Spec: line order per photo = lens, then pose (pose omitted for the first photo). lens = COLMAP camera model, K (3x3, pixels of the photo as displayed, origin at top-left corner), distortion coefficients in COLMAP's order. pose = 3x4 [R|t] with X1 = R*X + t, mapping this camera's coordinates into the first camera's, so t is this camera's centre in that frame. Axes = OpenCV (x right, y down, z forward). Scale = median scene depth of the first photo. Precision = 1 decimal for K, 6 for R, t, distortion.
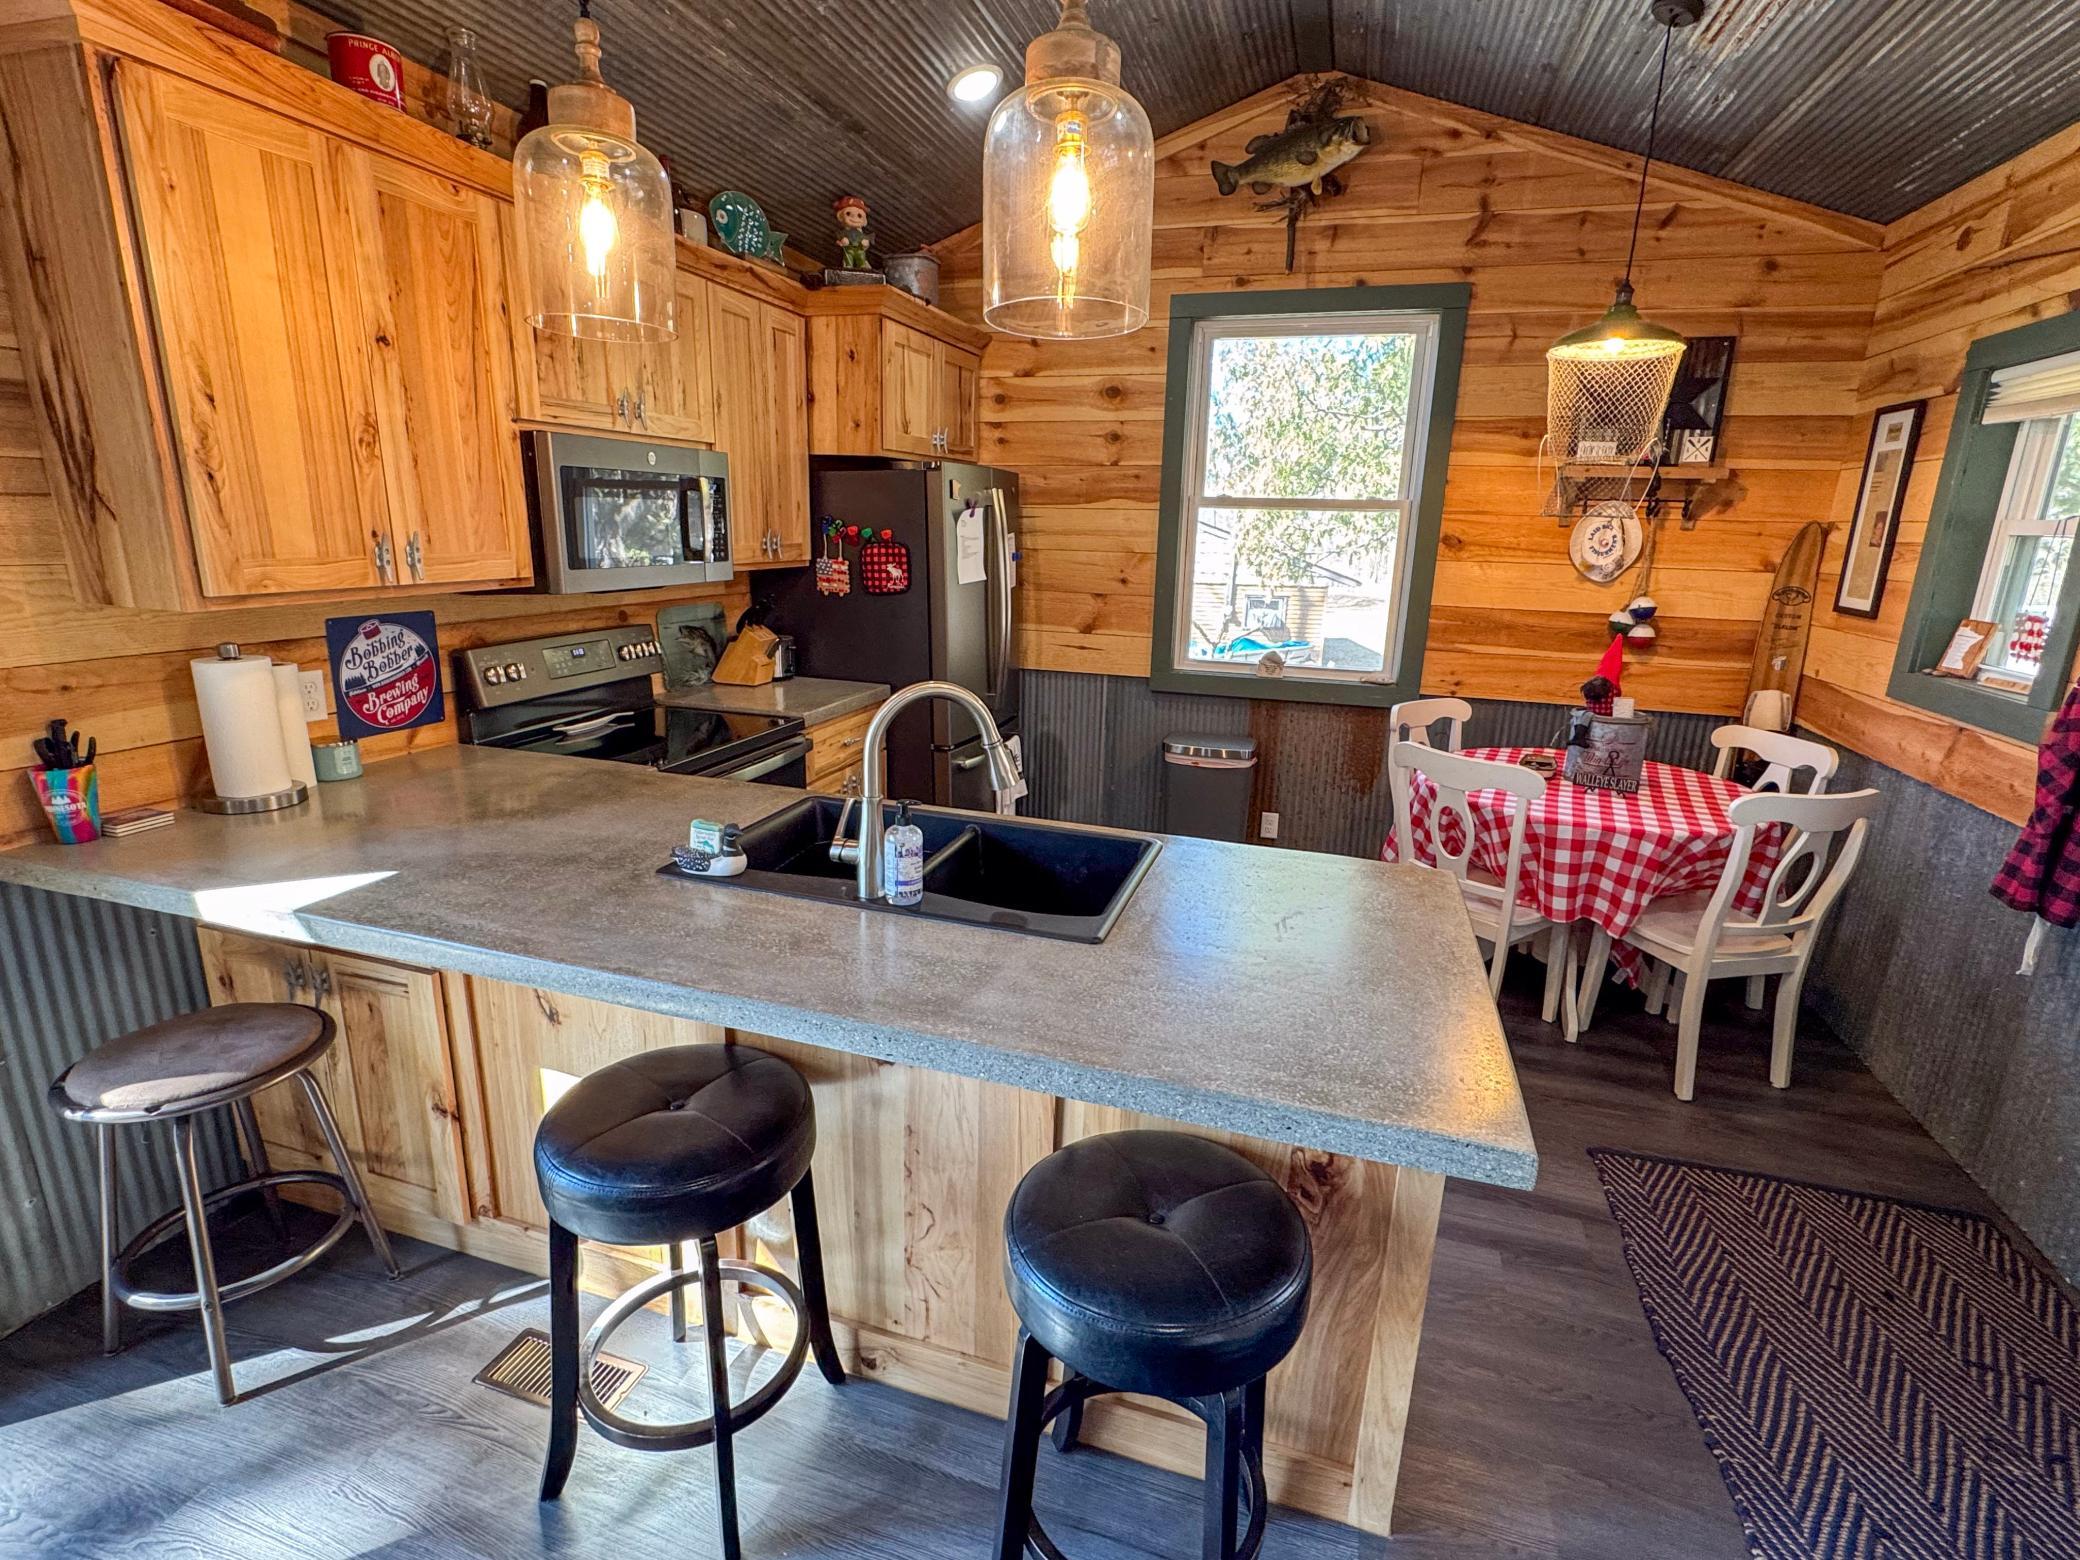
lens RADIAL K [[986.6, 0, 1039.6], [0, 986.6, 781.1], [0, 0, 1]] dist [0.001298, -0.000828]
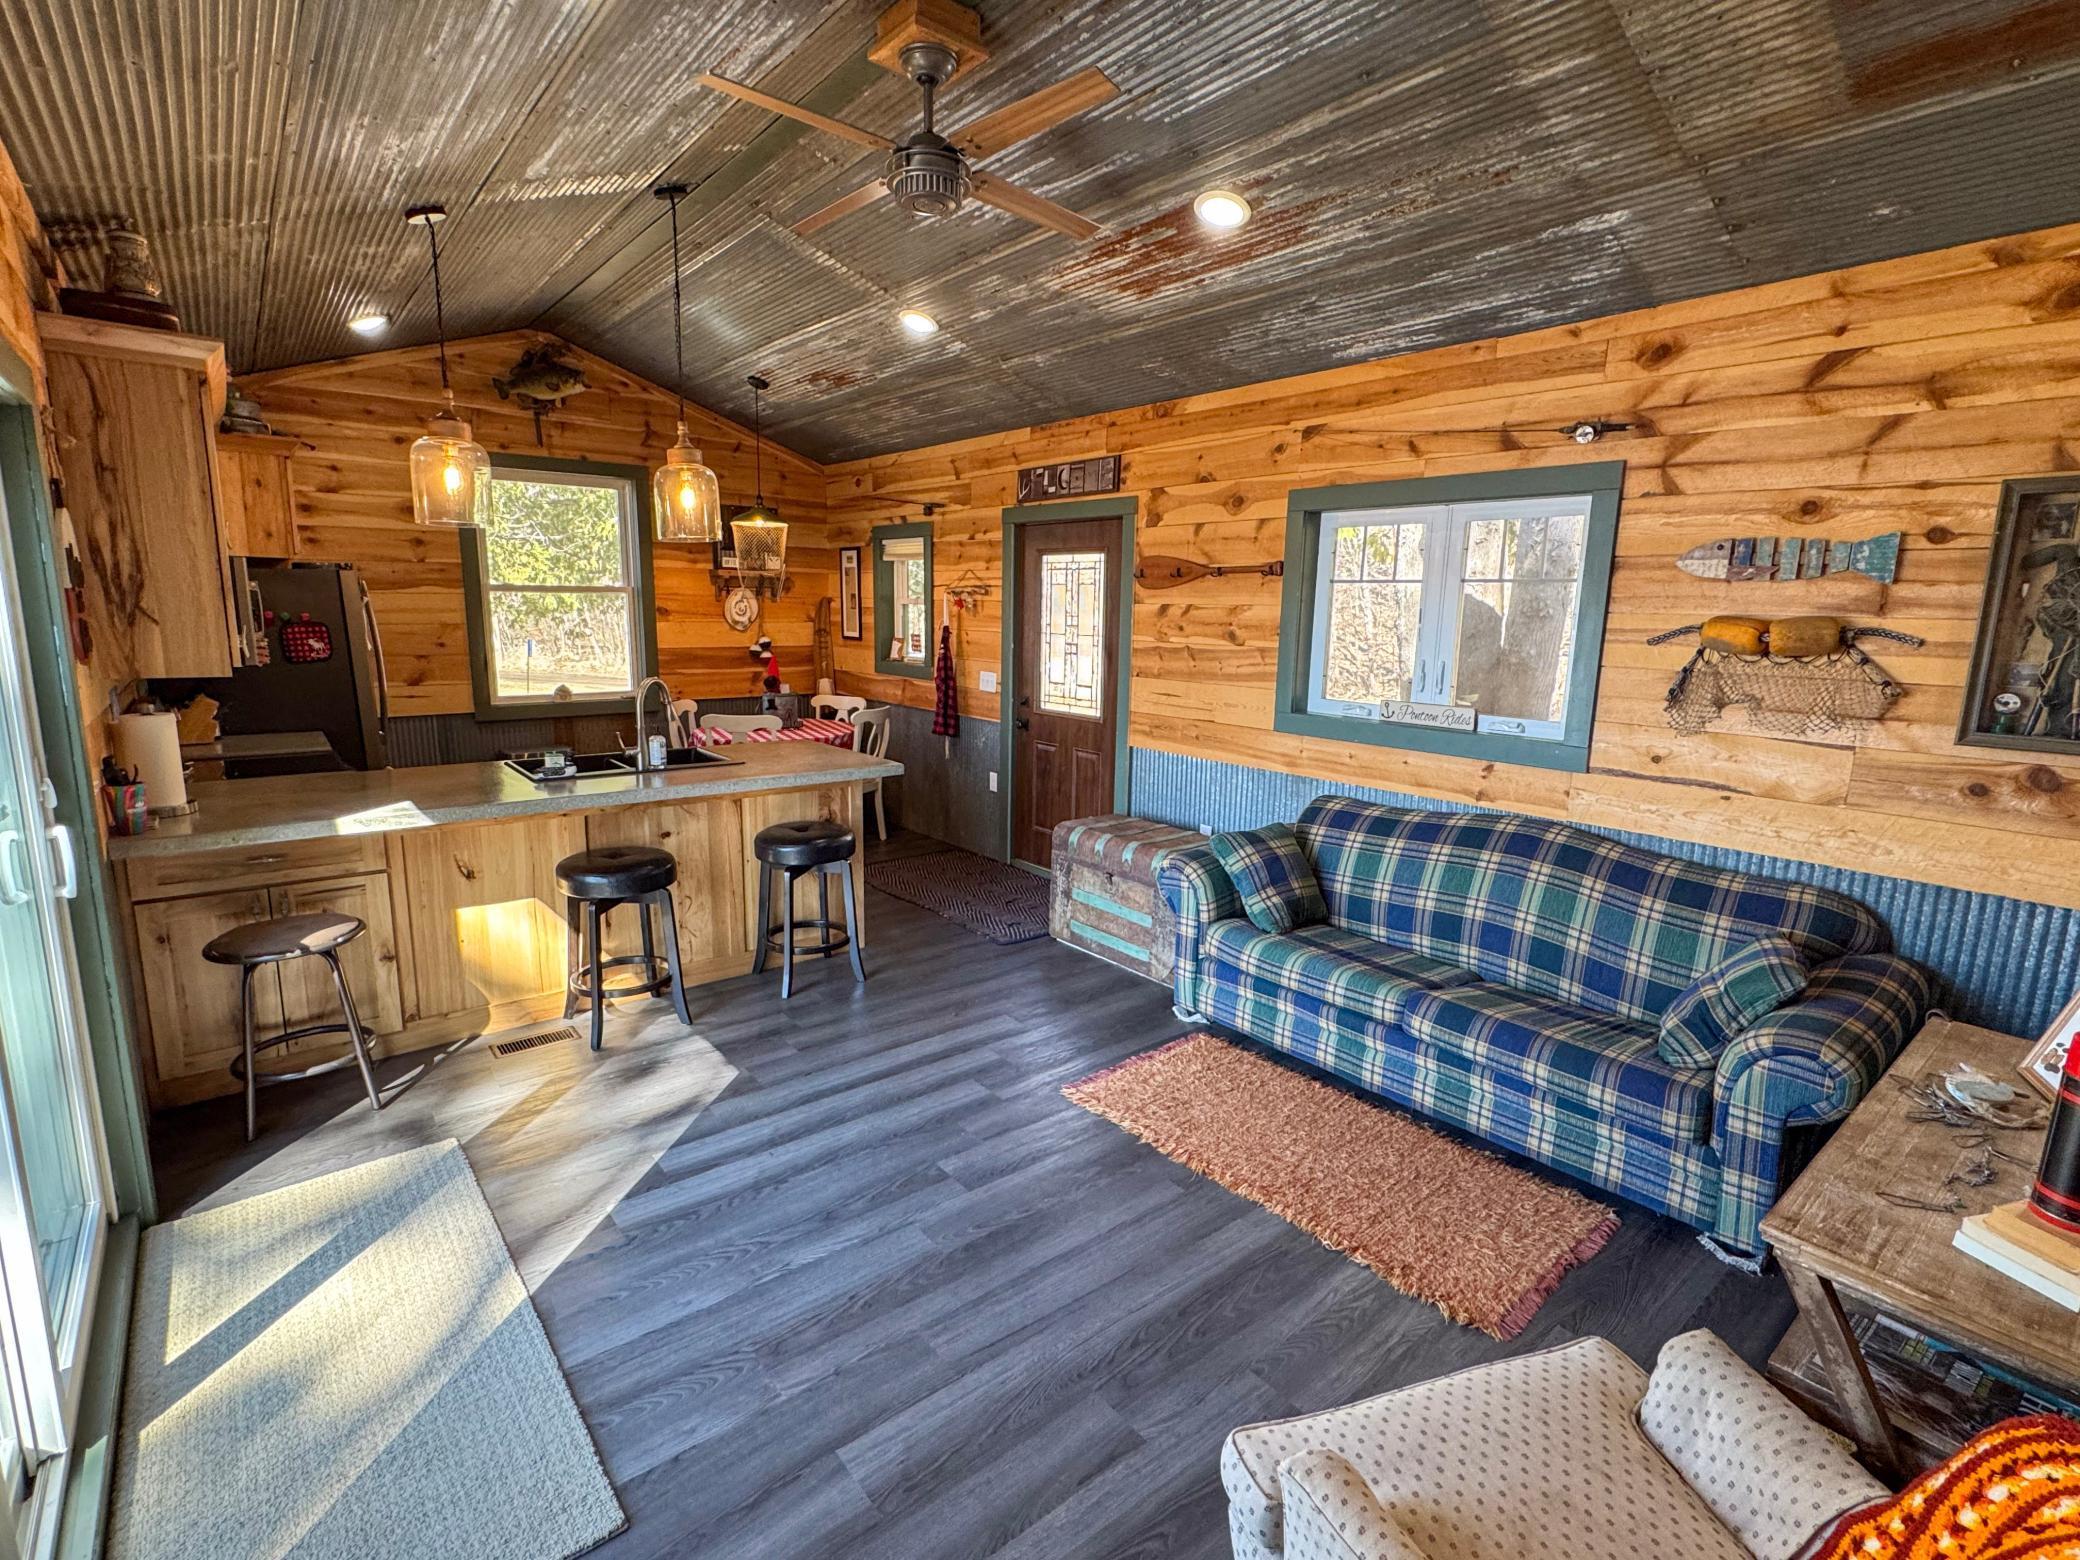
lens RADIAL K [[986.6, 0, 1035.9], [0, 986.6, 780.3], [0, 0, 1]] dist [0.001298, -0.000828]
pose [[0.555470, -0.165727, 0.814854, -0.749681], [0.212306, 0.975726, 0.053720, 0.101692], [-0.803977, 0.143158, 0.577171, -0.527073]]
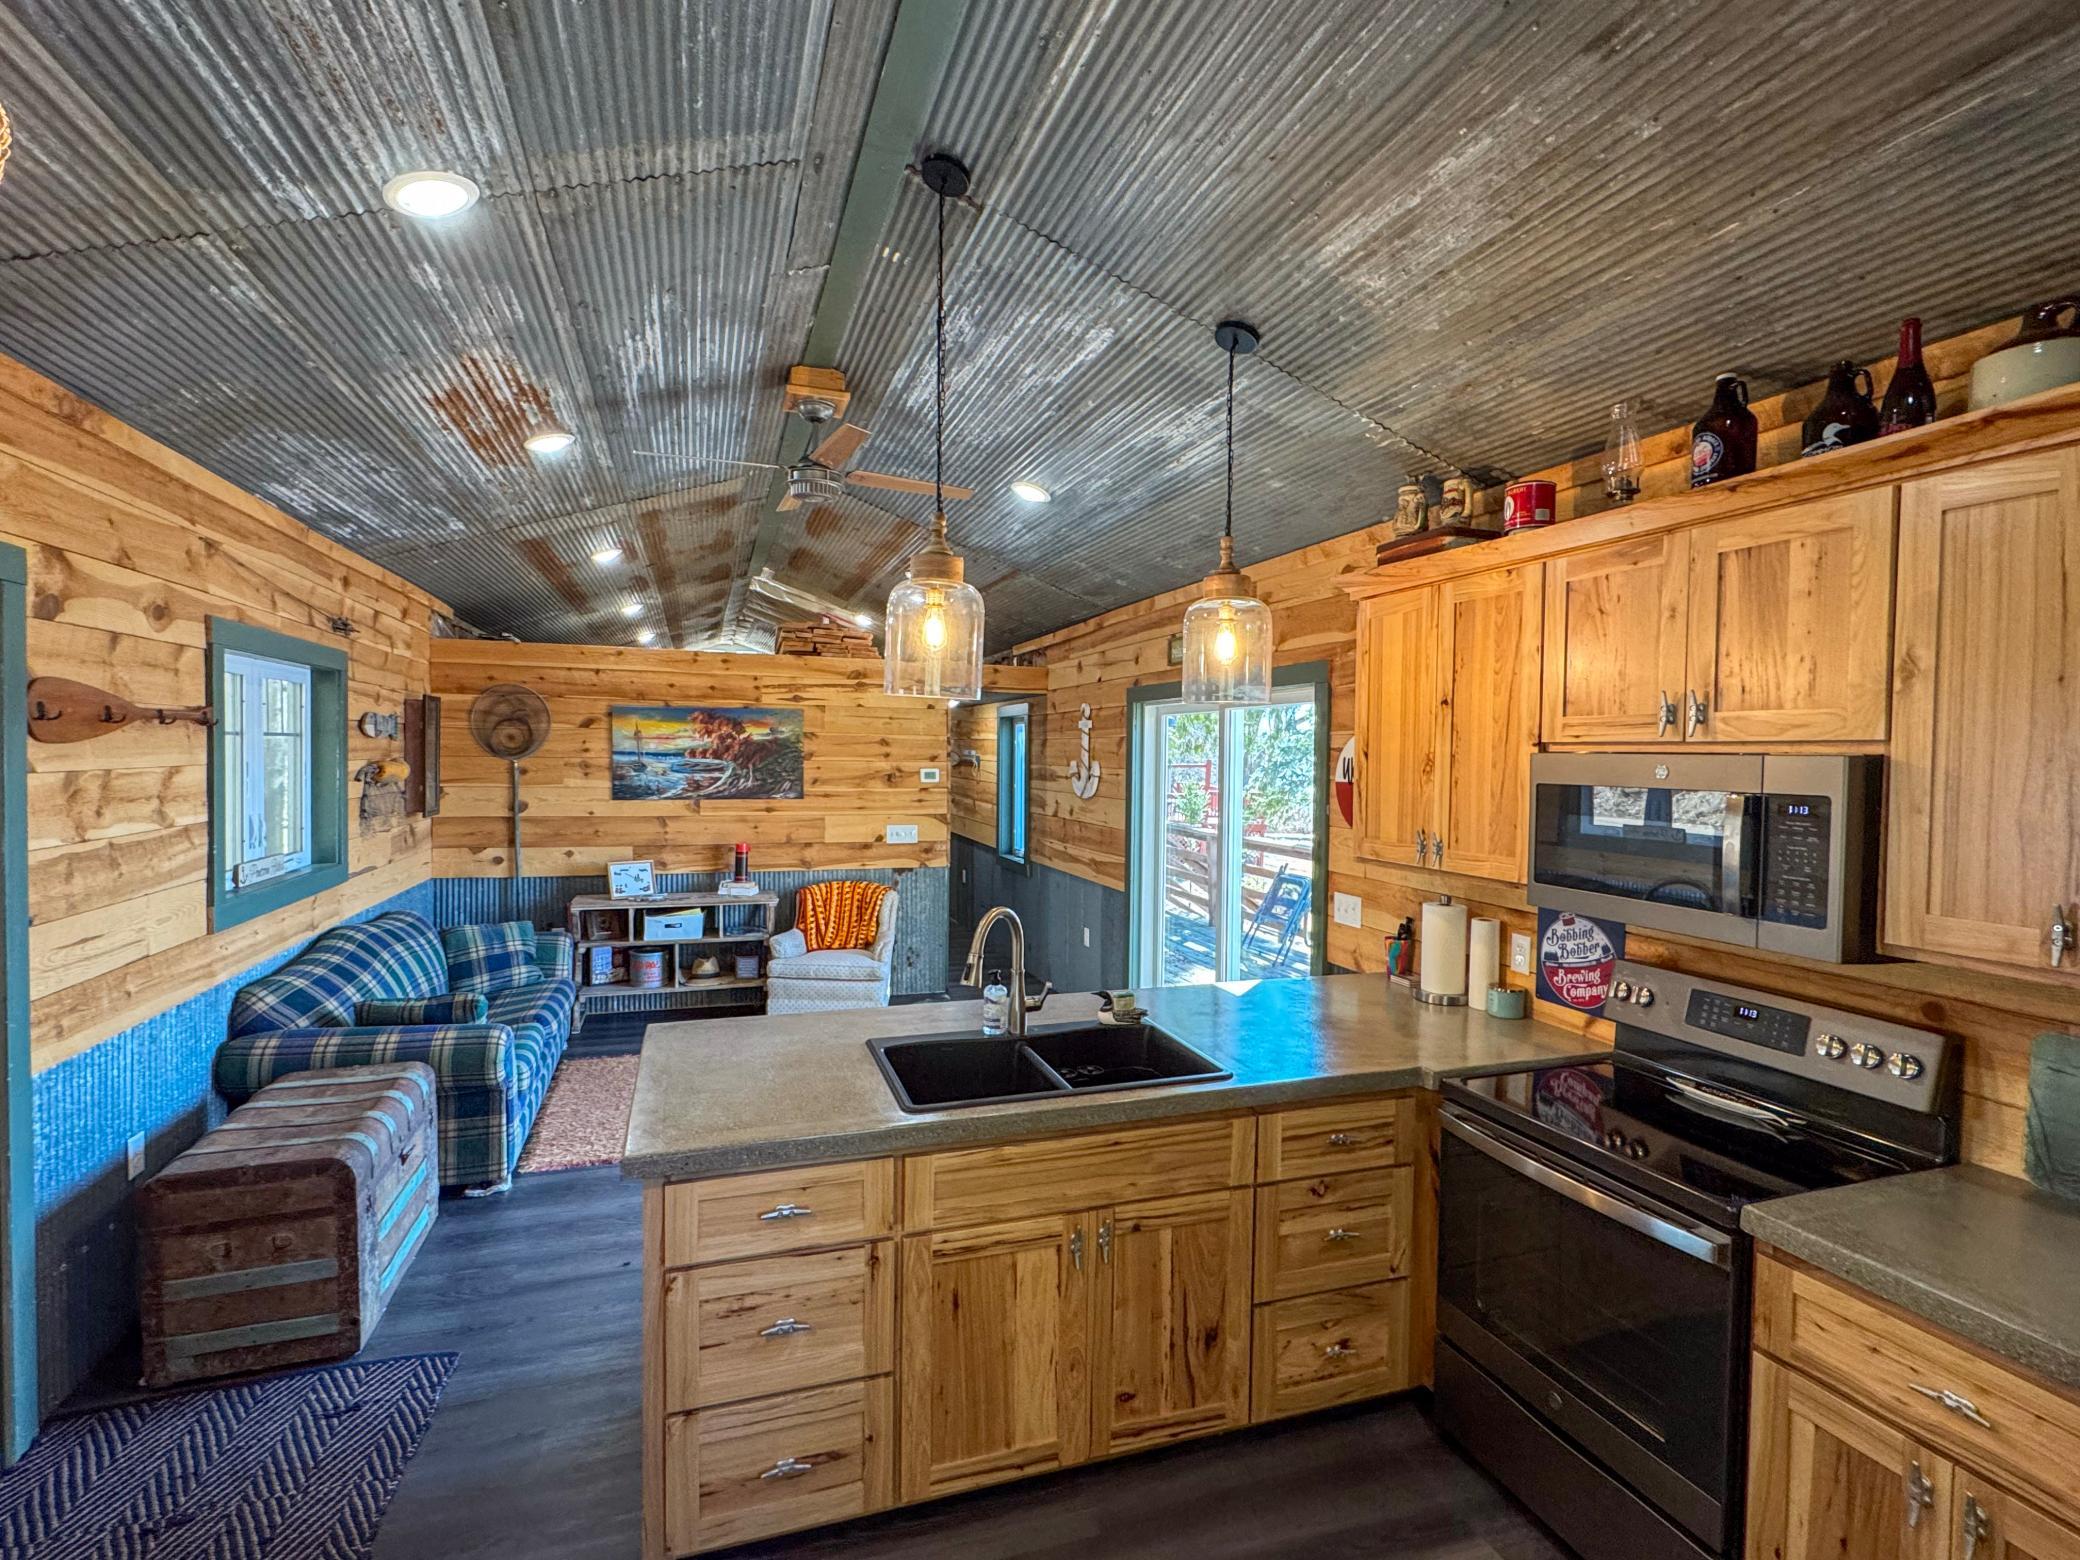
lens RADIAL K [[986.6, 0, 1040.9], [0, 986.6, 784.5], [0, 0, 1]] dist [0.001298, -0.000828]
pose [[-0.803629, -0.021360, -0.594748, 0.371753], [-0.190833, 0.955834, 0.223527, -0.309810], [0.563706, 0.293130, -0.772212, 1.035709]]
